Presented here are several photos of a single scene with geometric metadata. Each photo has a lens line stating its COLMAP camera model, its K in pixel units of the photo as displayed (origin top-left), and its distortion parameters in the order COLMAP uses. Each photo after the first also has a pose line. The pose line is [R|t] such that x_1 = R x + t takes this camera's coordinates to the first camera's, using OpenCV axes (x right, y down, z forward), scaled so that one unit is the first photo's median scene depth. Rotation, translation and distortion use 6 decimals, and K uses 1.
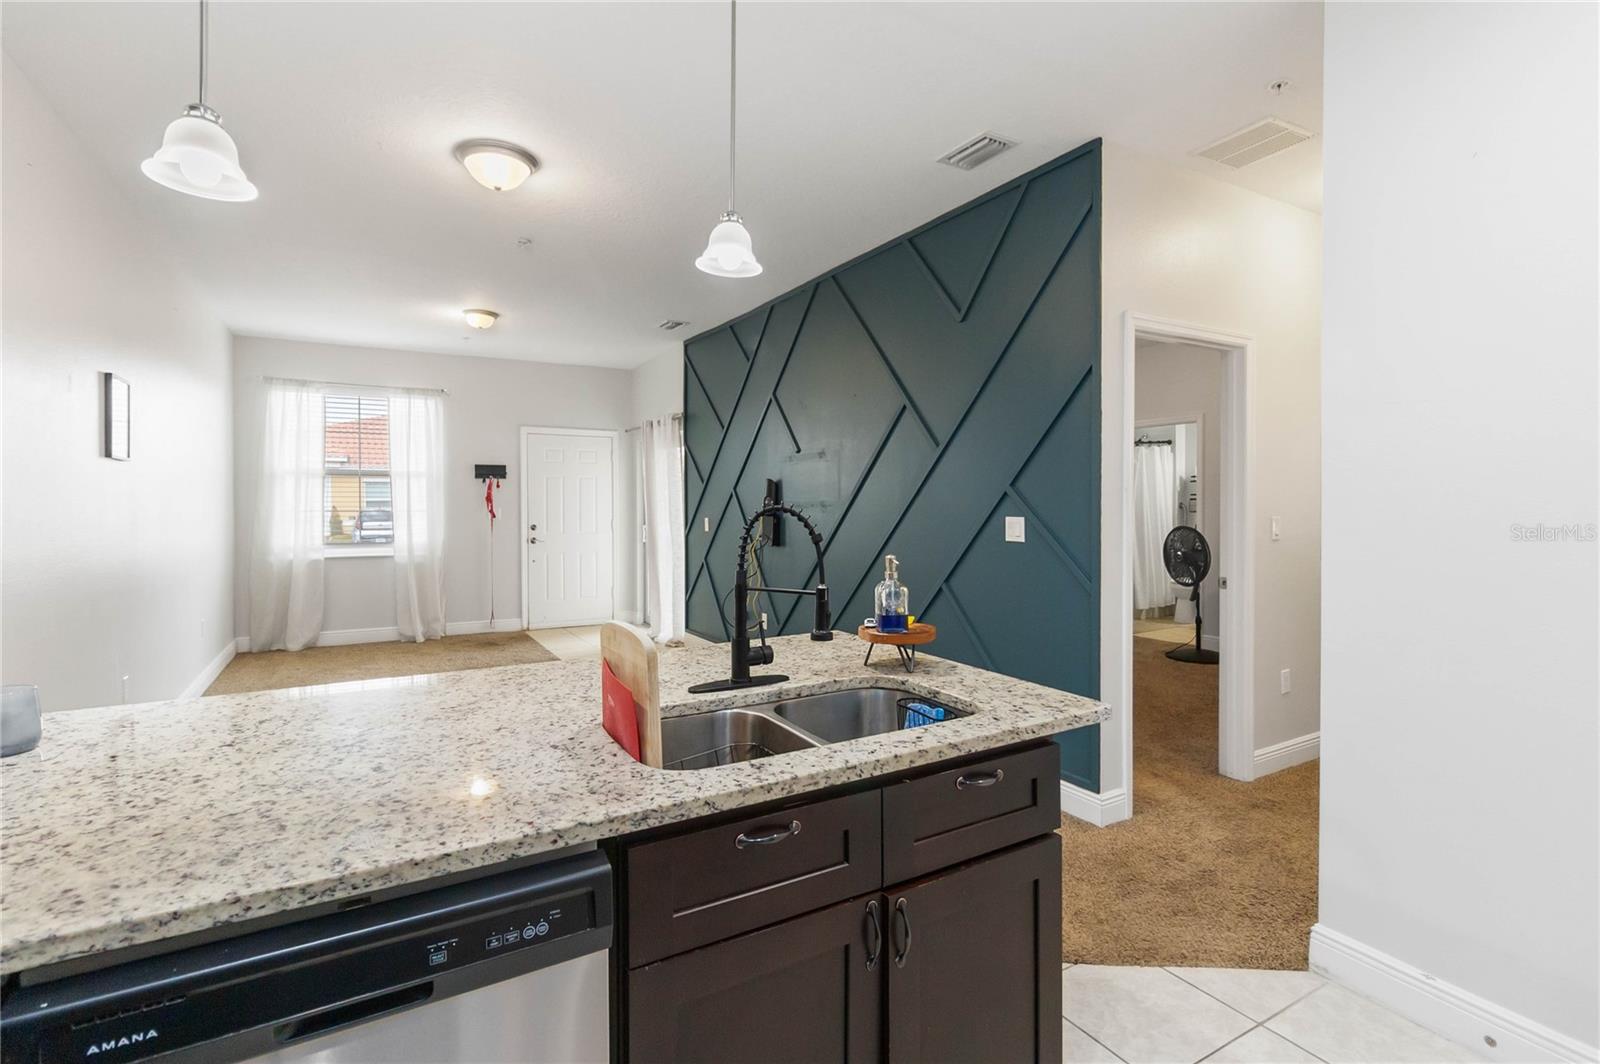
lens RADIAL K [[761.0, 0, 802.5], [0, 761.0, 511.6], [0, 0, 1]] dist [0.000367, 0.001604]
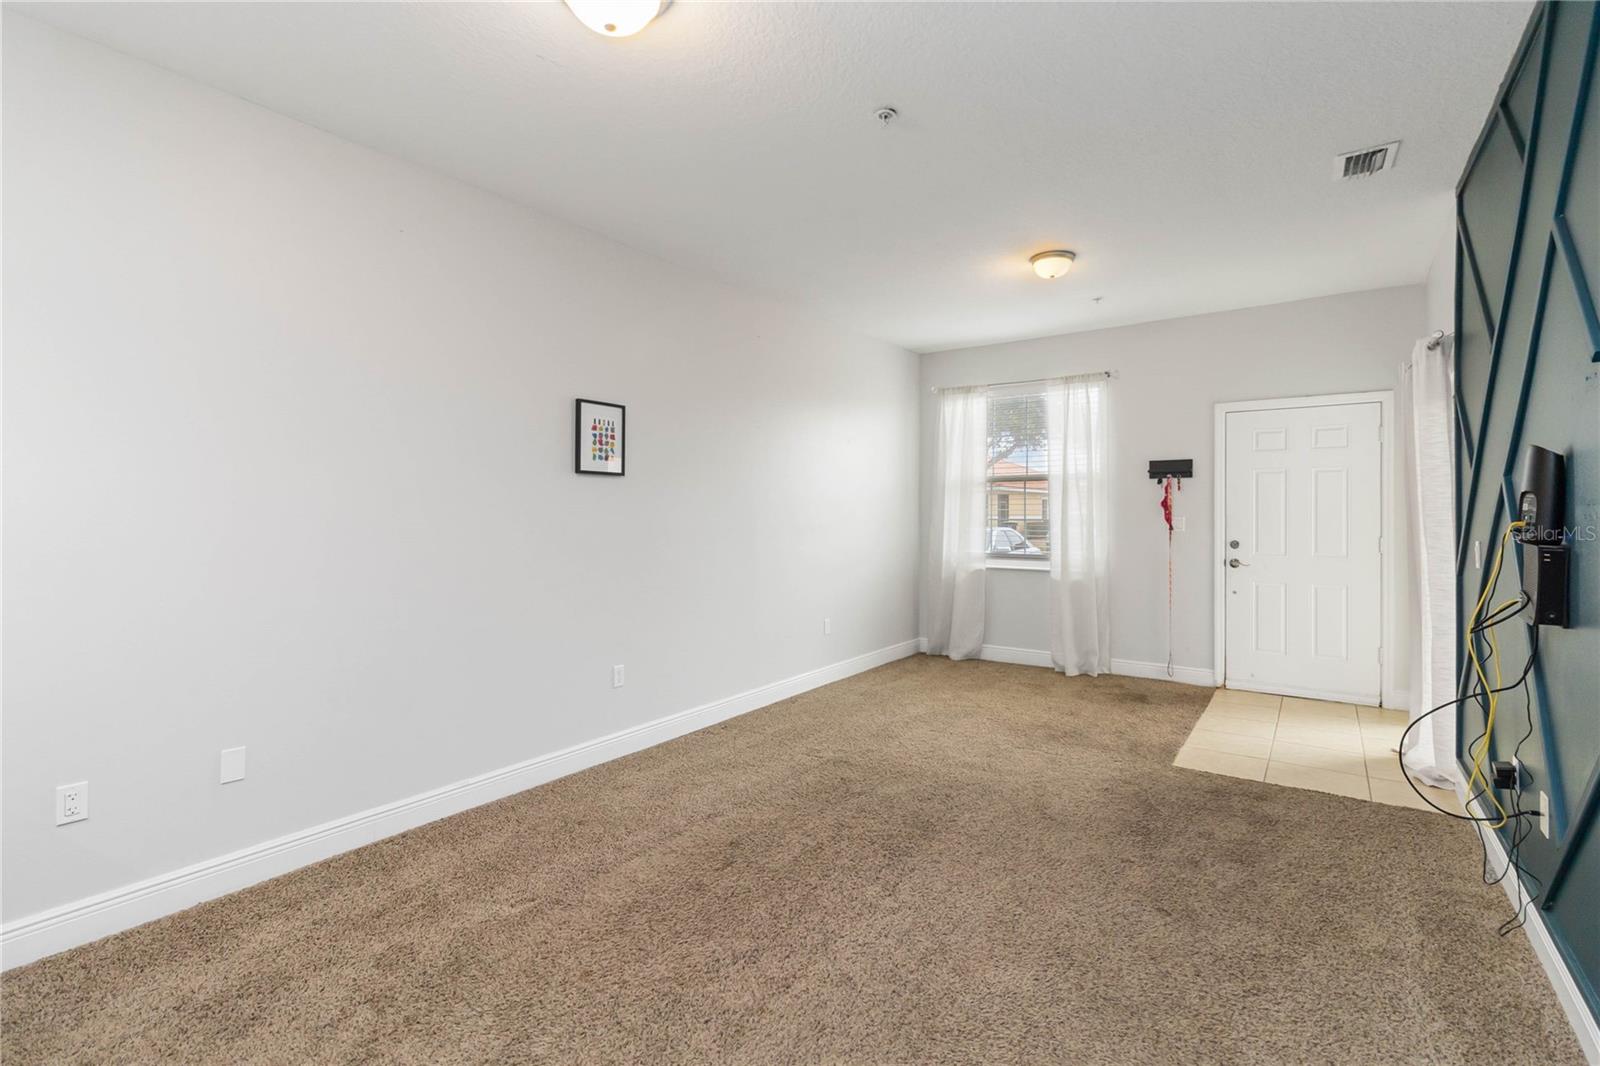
lens RADIAL K [[725.0, 0, 799.6], [0, 725.0, 510.4], [0, 0, 1]] dist [0.002324, 0.000293]
pose [[0.421349, -0.003218, -0.906893, 0.549196], [-0.007459, 0.999948, -0.007014, -0.020429], [0.906868, 0.009720, 0.421303, 2.156135]]
